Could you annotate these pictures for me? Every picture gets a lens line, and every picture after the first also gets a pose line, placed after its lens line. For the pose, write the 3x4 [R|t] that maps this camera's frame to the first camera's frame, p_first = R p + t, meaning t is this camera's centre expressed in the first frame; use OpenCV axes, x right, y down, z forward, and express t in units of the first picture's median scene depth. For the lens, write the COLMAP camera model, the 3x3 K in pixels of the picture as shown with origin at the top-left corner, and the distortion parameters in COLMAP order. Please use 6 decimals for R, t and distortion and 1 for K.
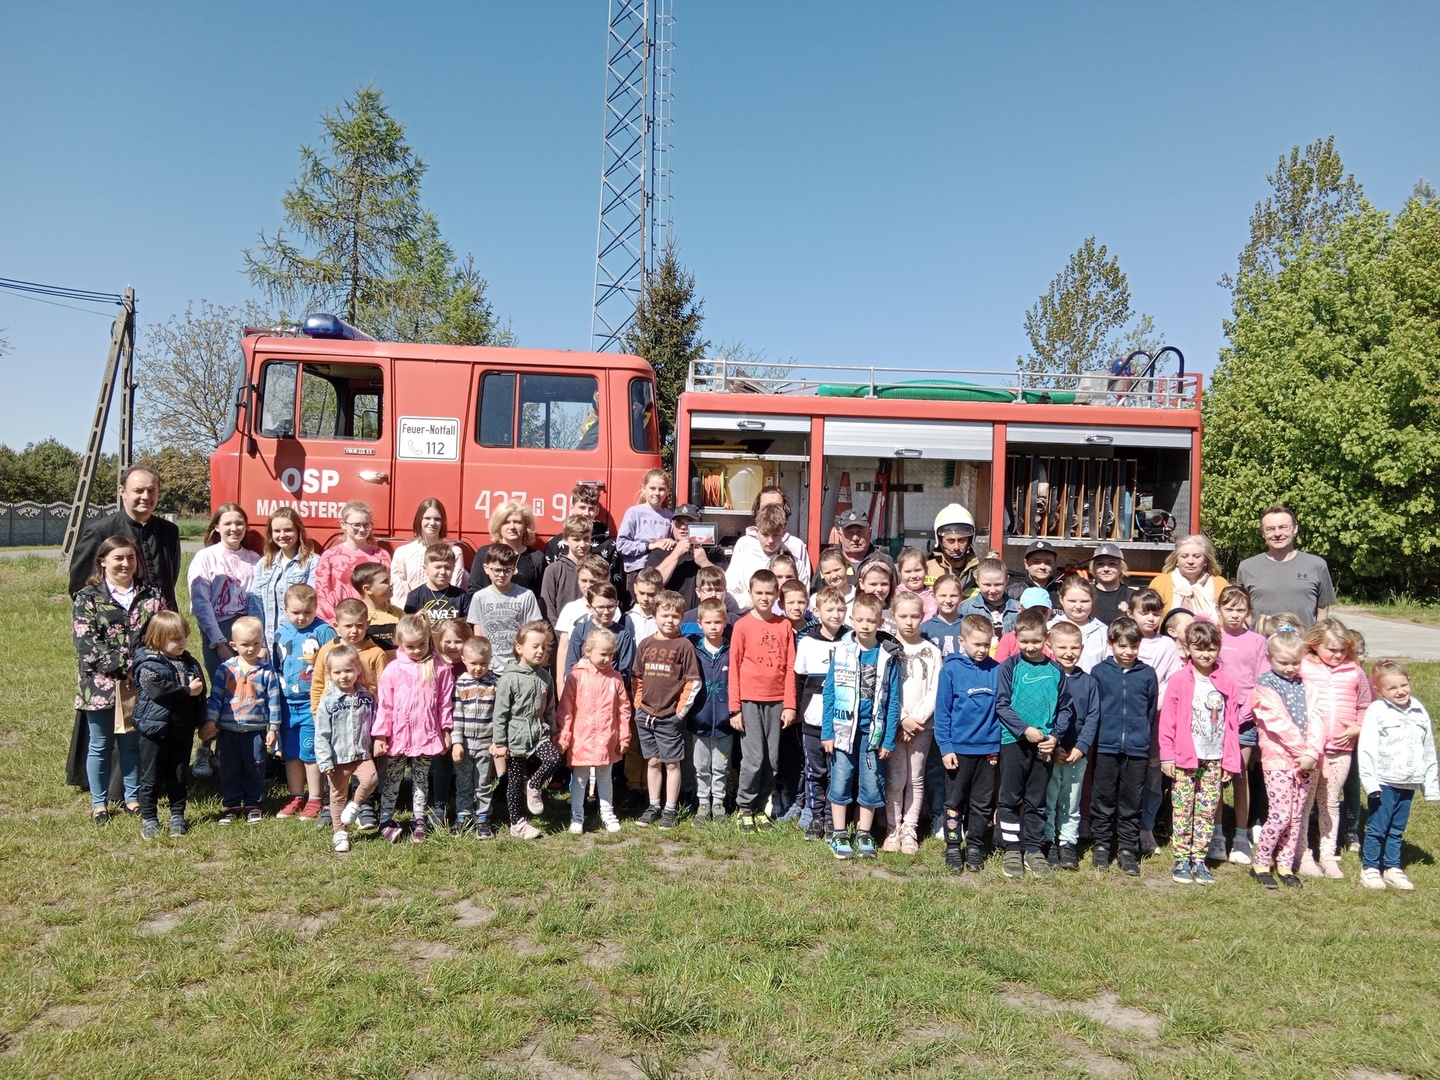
lens RADIAL K [[1111.6, 0, 717.1], [0, 1111.6, 543.5], [0, 0, 1]] dist [0.111379, -0.175387]
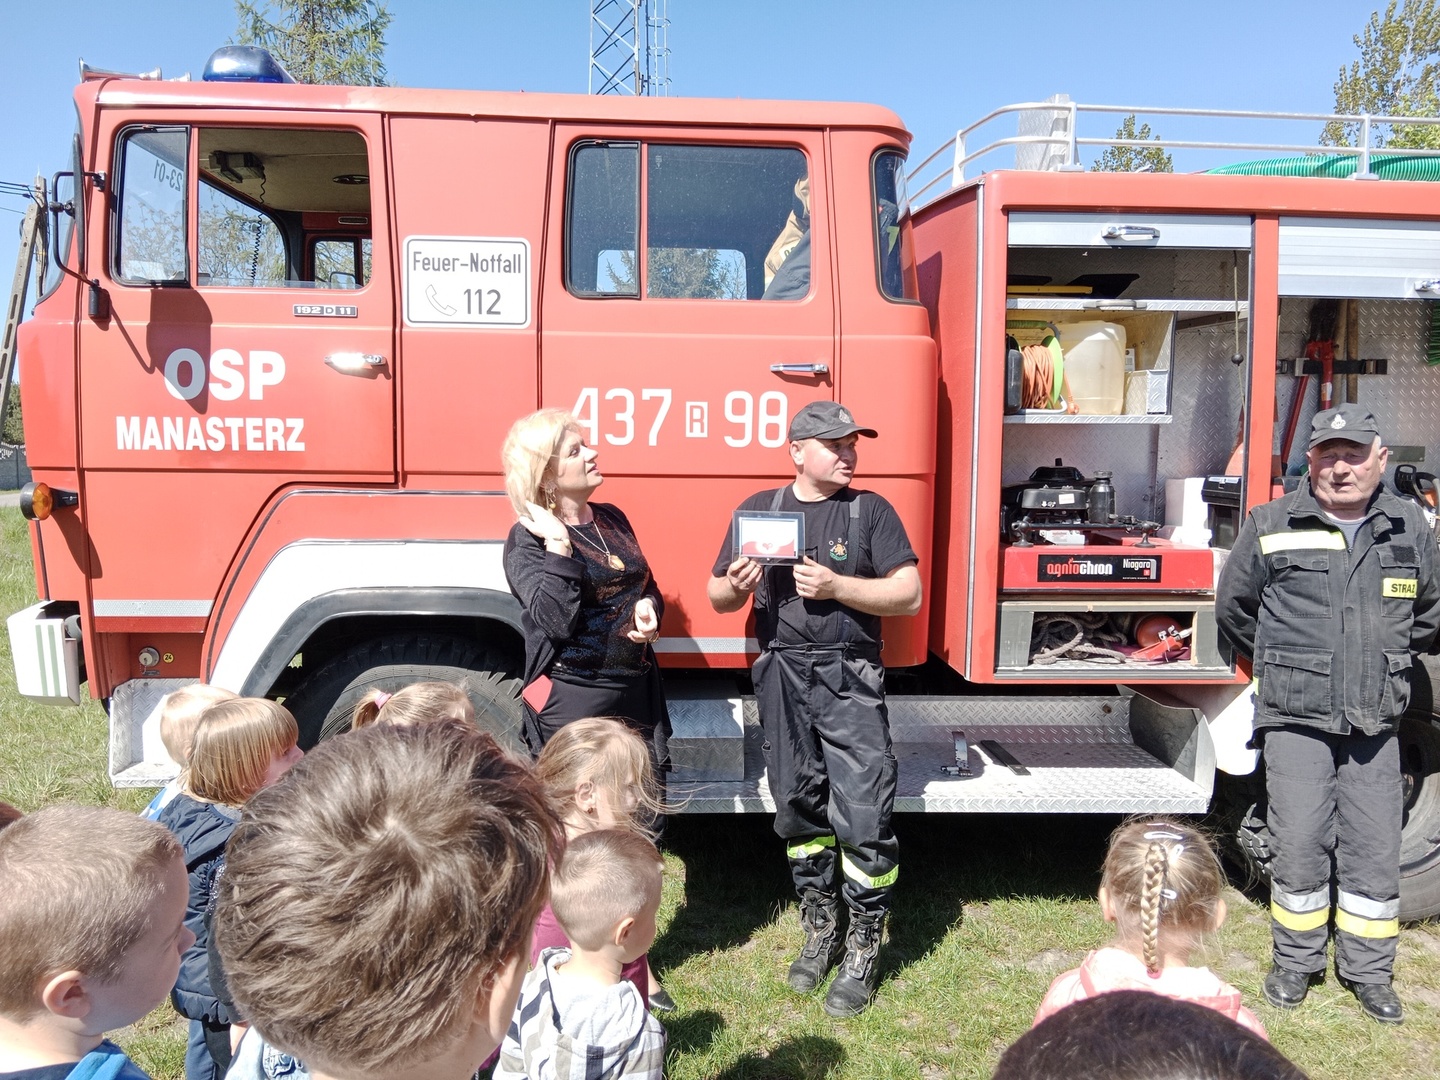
lens RADIAL K [[1111.6, 0, 718.2], [0, 1111.6, 534.9], [0, 0, 1]] dist [0.111379, -0.175387]
pose [[0.999465, -0.026898, 0.018620, -0.159566], [0.025750, 0.997905, 0.059353, -0.010547], [-0.020178, -0.058842, 0.998063, 0.501965]]
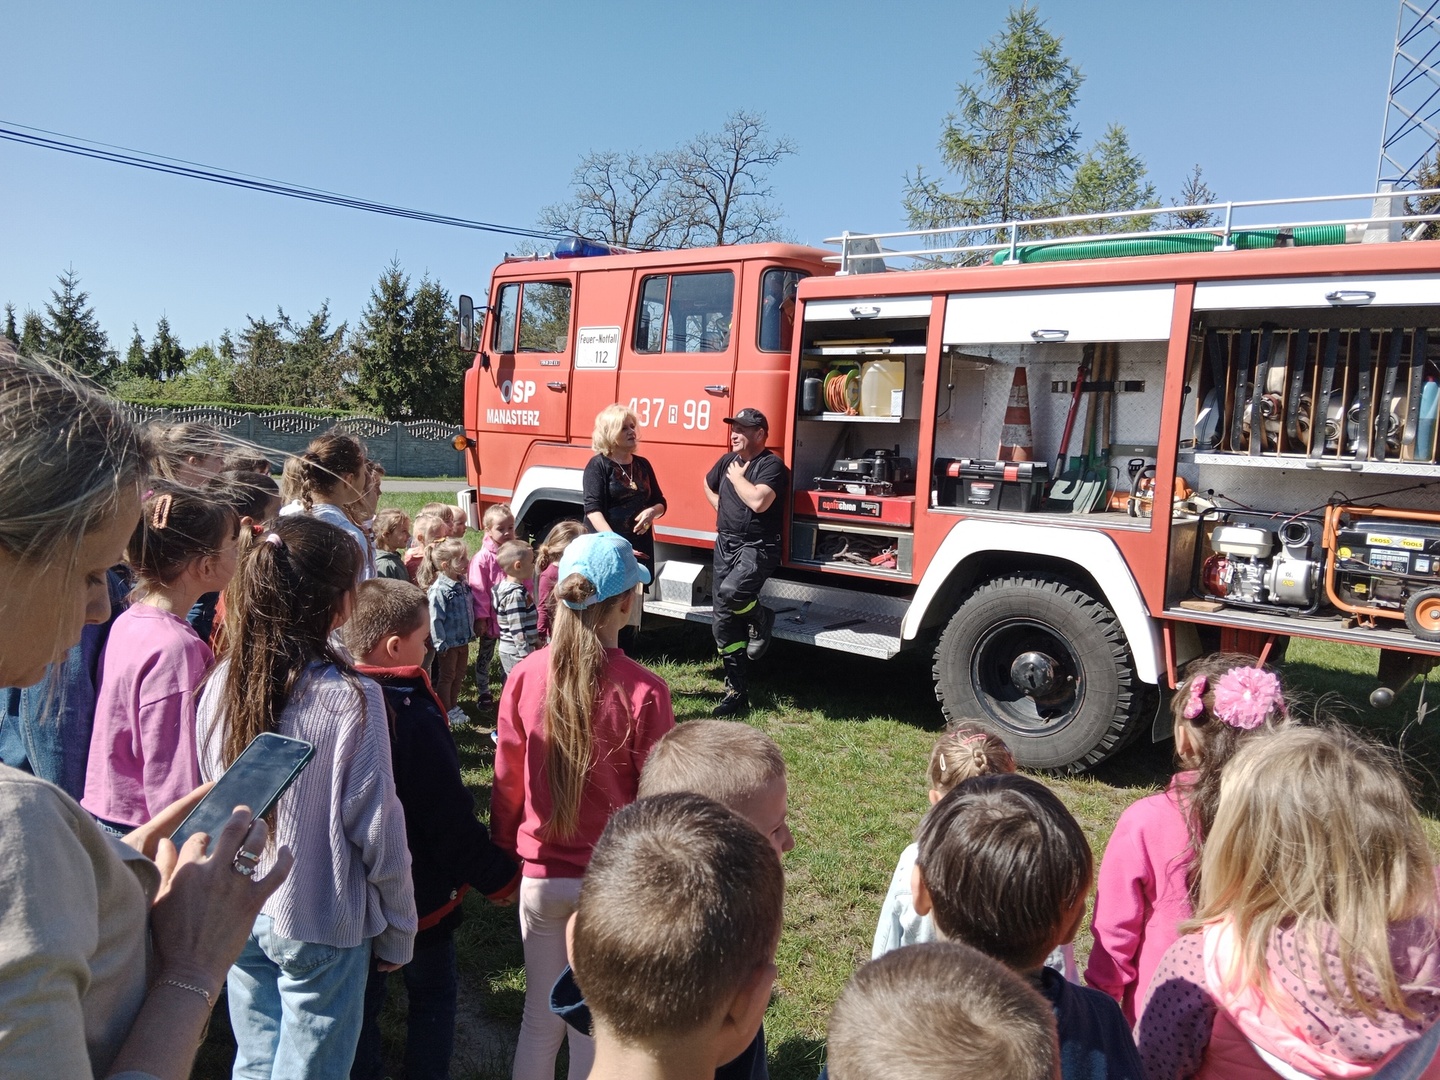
lens RADIAL K [[1111.6, 0, 708.1], [0, 1111.6, 535.8], [0, 0, 1]] dist [0.111379, -0.175387]
pose [[0.749069, 0.063192, -0.659471, 0.496483], [-0.038021, 0.997900, 0.052434, 0.020388], [0.661400, -0.014203, 0.749899, 0.295062]]
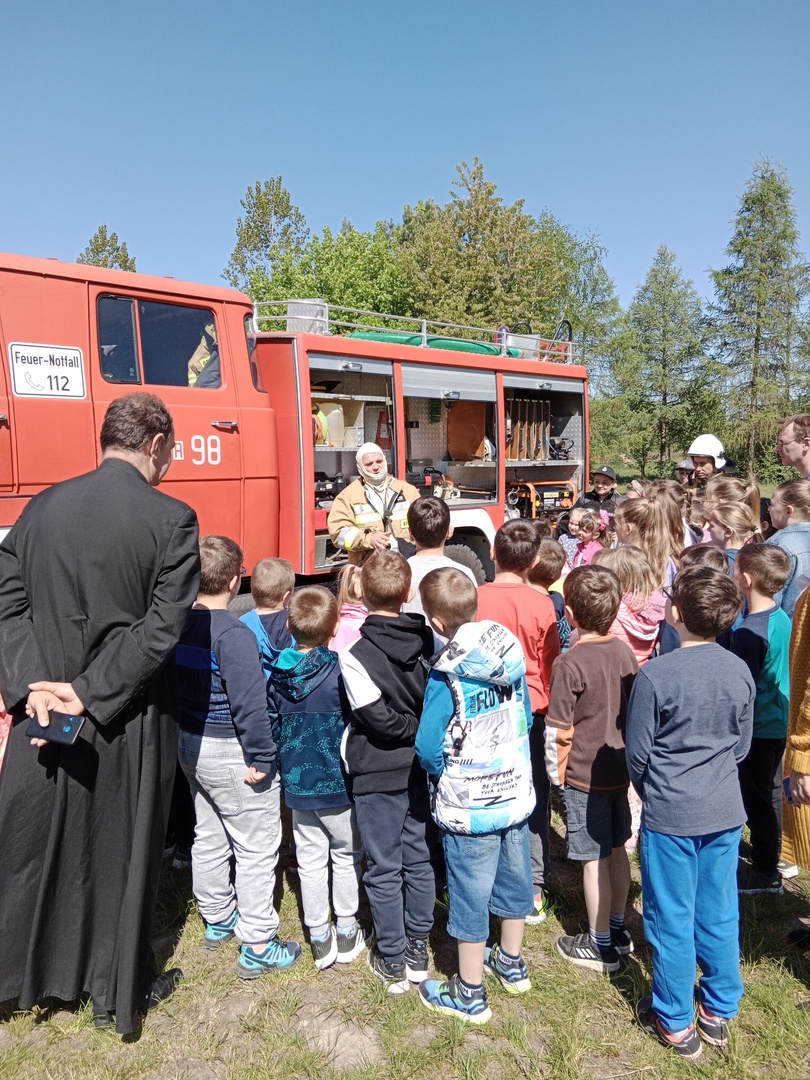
lens RADIAL K [[833.7, 0, 397.8], [0, 833.7, 527.9], [0, 0, 1]] dist [0.111379, -0.175387]
pose [[0.744595, -0.097820, 0.660310, -0.482899], [0.051854, 0.994691, 0.088883, -0.020986], [-0.665499, -0.031943, 0.745715, 0.358080]]
